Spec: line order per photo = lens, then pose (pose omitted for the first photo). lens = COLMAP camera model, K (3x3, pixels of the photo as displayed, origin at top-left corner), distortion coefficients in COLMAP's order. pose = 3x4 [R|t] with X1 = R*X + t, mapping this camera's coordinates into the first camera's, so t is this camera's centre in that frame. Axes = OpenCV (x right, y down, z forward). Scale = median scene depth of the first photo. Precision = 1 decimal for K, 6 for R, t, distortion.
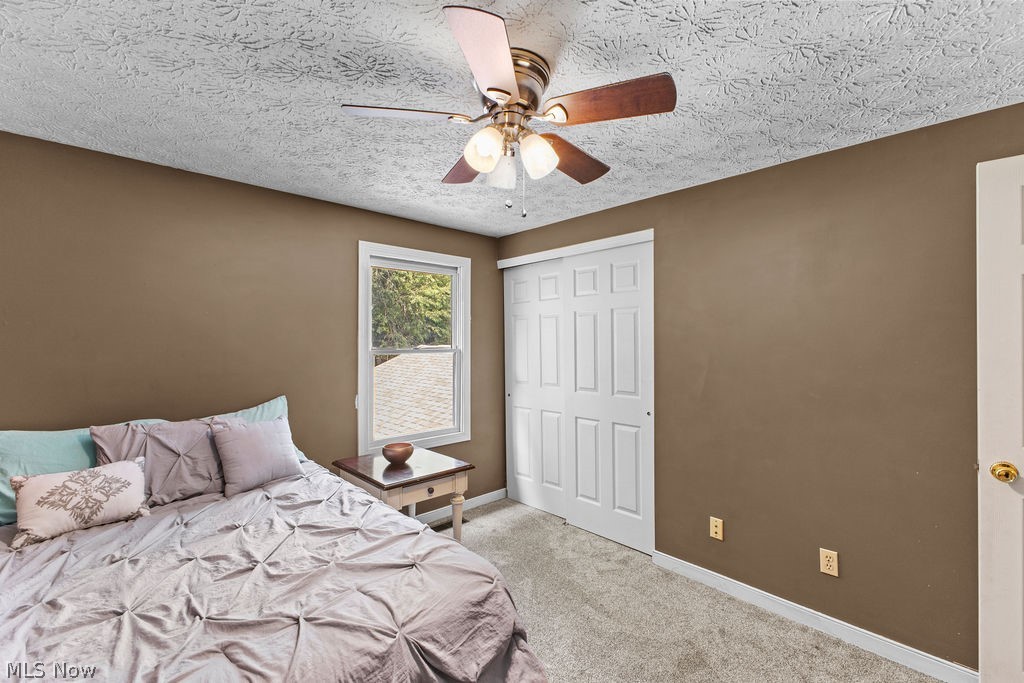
lens RADIAL K [[441.6, 0, 511.0], [0, 441.6, 338.8], [0, 0, 1]] dist [0.007368, -0.000246]
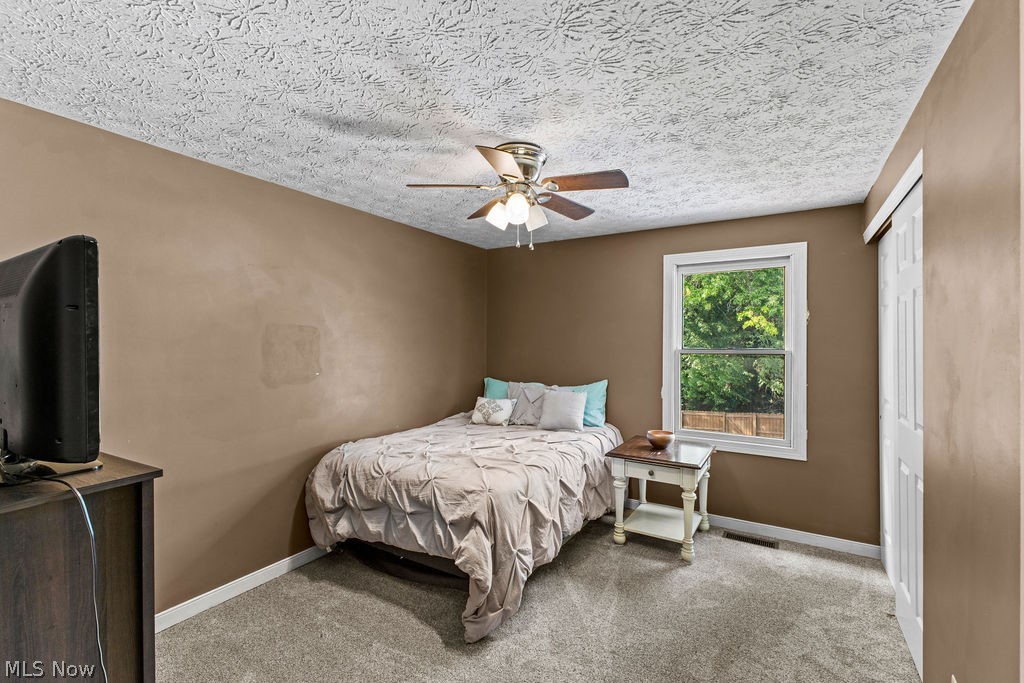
lens RADIAL K [[441.6, 0, 510.6], [0, 441.6, 341.5], [0, 0, 1]] dist [0.007368, -0.000246]
pose [[0.272114, 0.003625, -0.962258, 0.738387], [-0.002773, 0.999992, 0.002983, 0.004316], [0.962261, 0.001856, 0.272122, 0.316949]]
